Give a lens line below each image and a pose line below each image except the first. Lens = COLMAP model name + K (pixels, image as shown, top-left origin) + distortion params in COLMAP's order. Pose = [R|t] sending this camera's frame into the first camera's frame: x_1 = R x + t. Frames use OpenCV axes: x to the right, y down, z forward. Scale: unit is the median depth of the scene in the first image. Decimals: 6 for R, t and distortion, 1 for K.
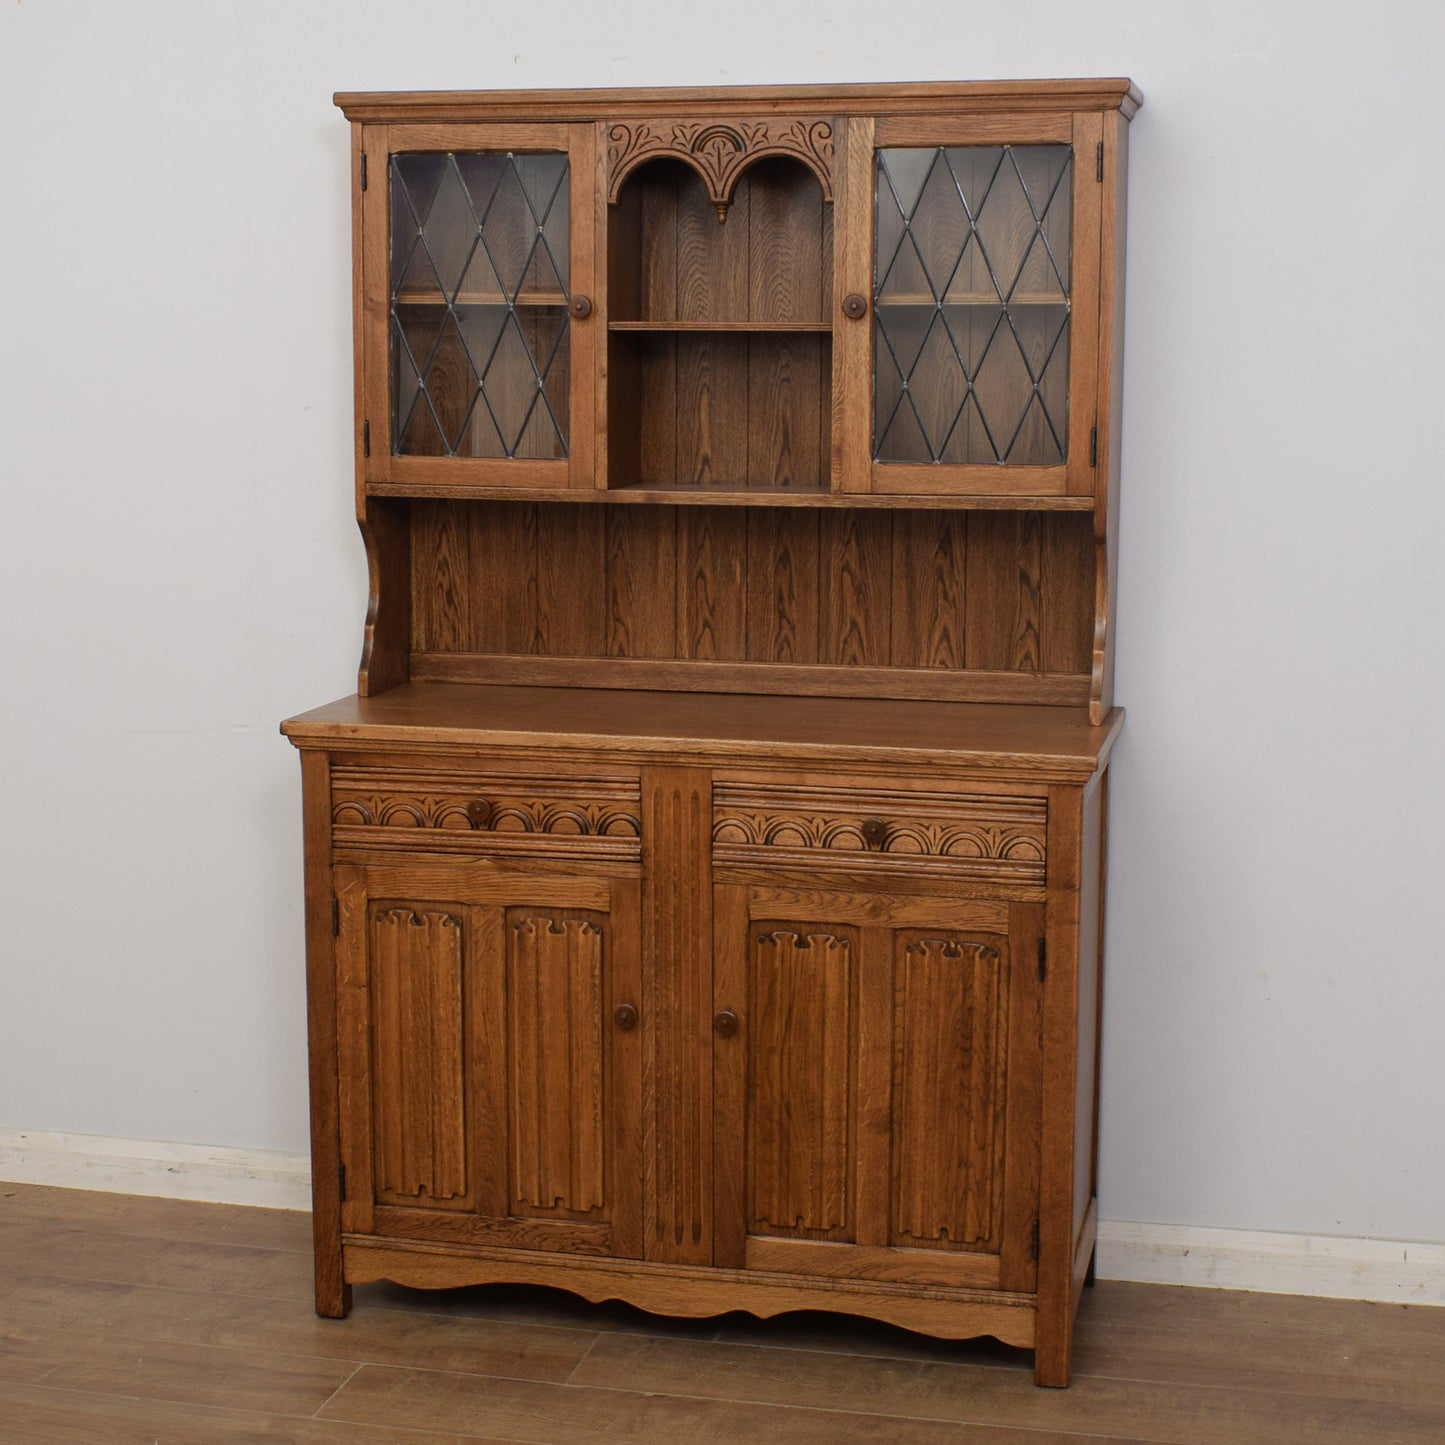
lens RADIAL K [[2502.4, 0, 724.3], [0, 2502.4, 735.7], [0, 0, 1]] dist [-0.093273, 0.000000]
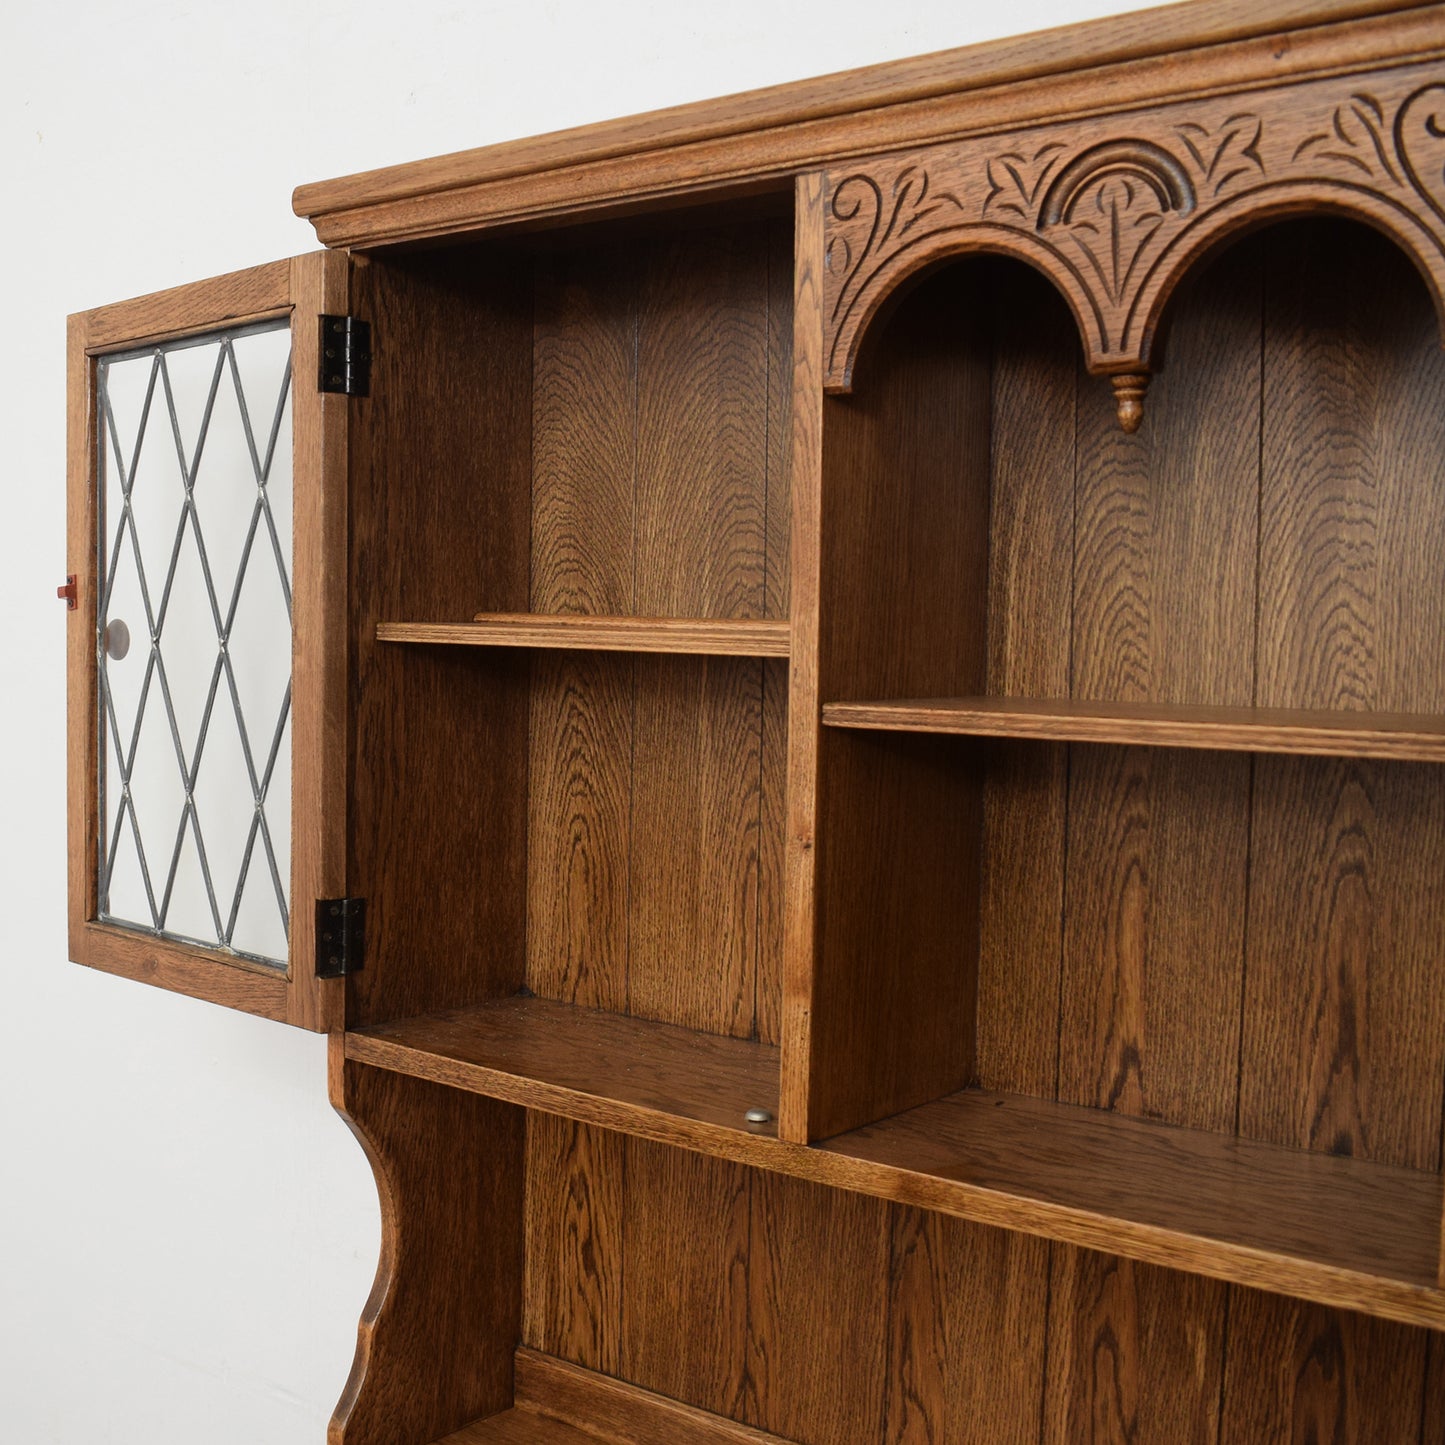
lens RADIAL K [[1880.9, 0, 484.0], [0, 1880.9, 724.9], [0, 0, 1]] dist [-0.090783, 0.000000]
pose [[0.865514, 0.033450, -0.499766, 0.050968], [-0.084694, 0.993174, -0.080202, -0.138513], [0.493672, 0.111743, 0.862439, 0.746908]]
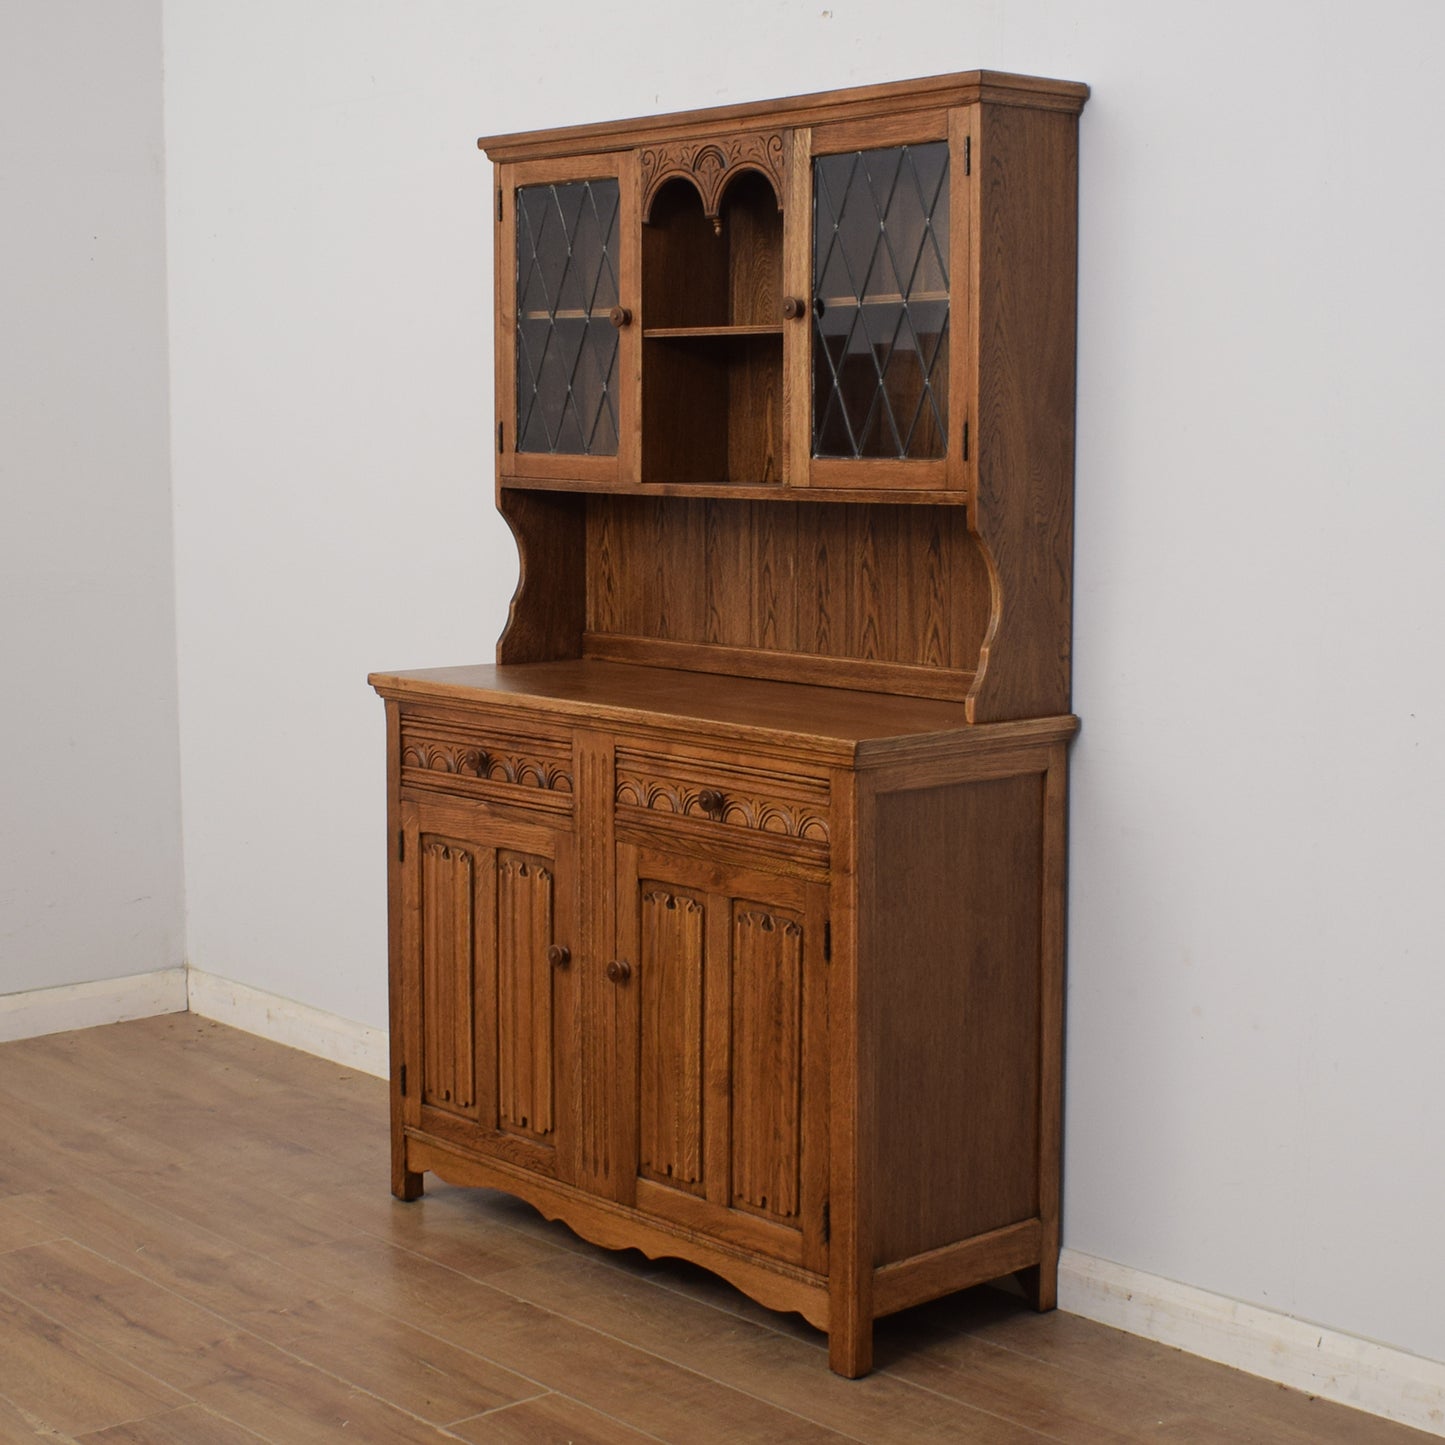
lens RADIAL K [[2502.4, 0, 742.5], [0, 2502.4, 717.8], [0, 0, 1]] dist [-0.093273, 0.000000]
pose [[0.823887, 0.065786, -0.562923, 0.629941], [-0.089846, 0.995841, -0.015118, 0.016979], [0.559588, 0.063032, 0.826371, 0.130402]]
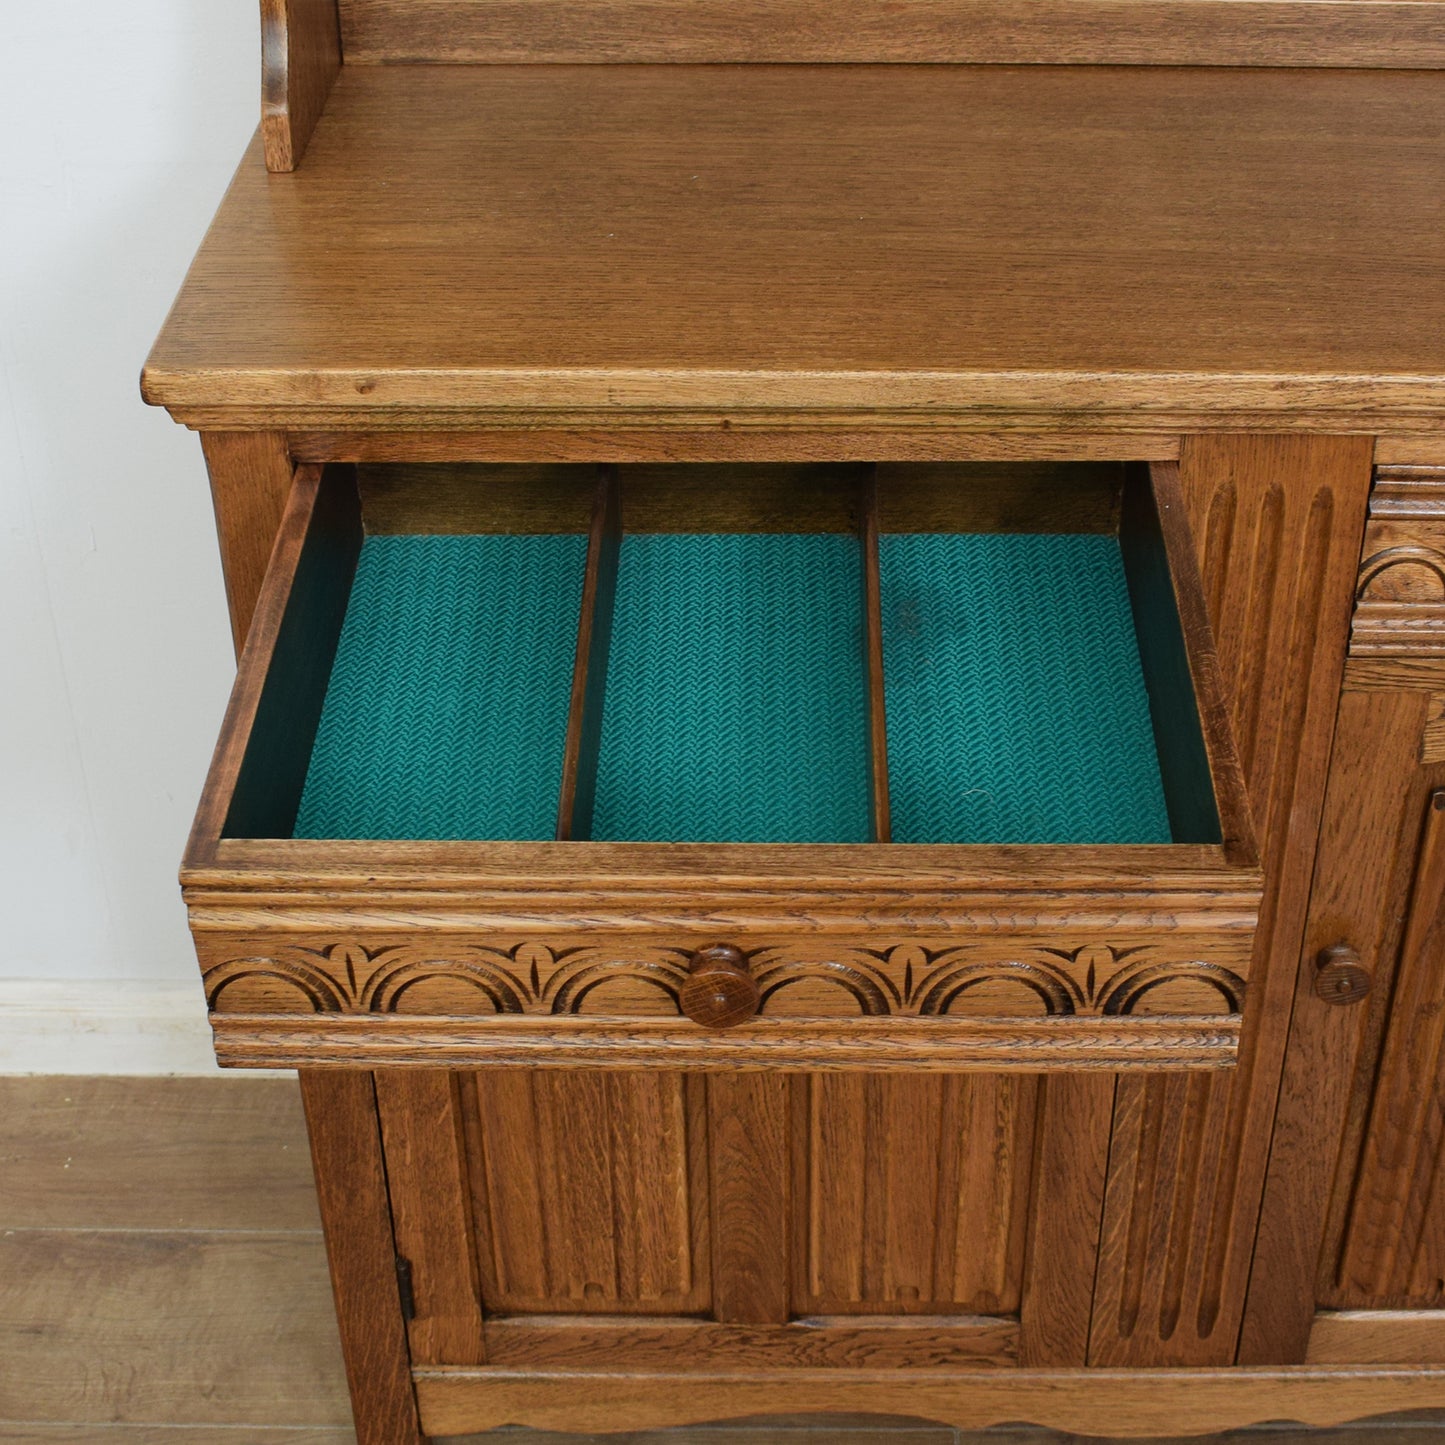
lens RADIAL K [[2439.4, 0, 774.9], [0, 2439.4, 687.2], [0, 0, 1]] dist [-0.095496, 0.000000]
pose [[0.974887, -0.129169, 0.181415, -0.158286], [0.038710, 0.900496, 0.433138, -0.109598], [-0.219311, -0.415238, 0.882882, 0.662545]]
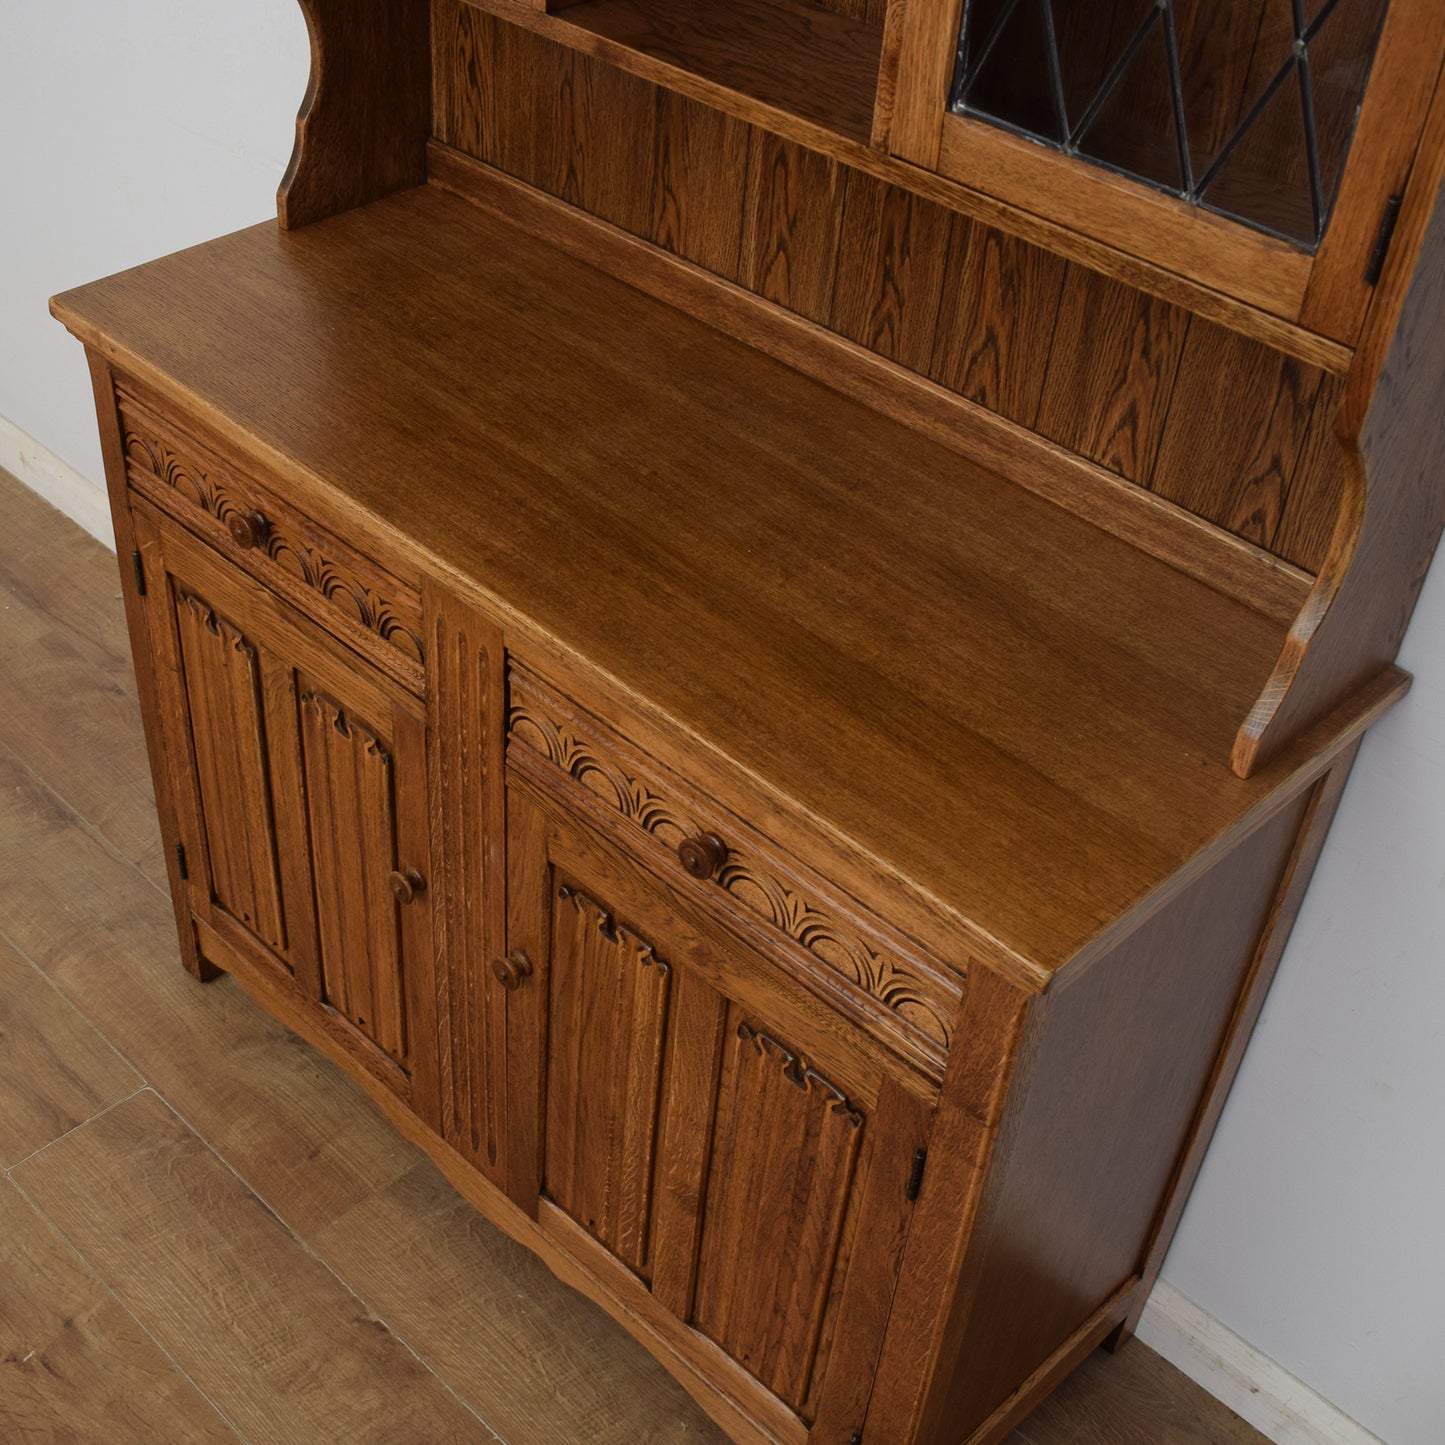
lens RADIAL K [[1921.6, 0, 609.5], [0, 1921.6, 809.2], [0, 0, 1]] dist [-0.099069, 0.000000]
pose [[0.836892, 0.383454, -0.390608, 0.192931], [-0.115863, 0.821540, 0.558254, -0.190741], [0.534965, -0.421942, 0.731968, 0.657851]]
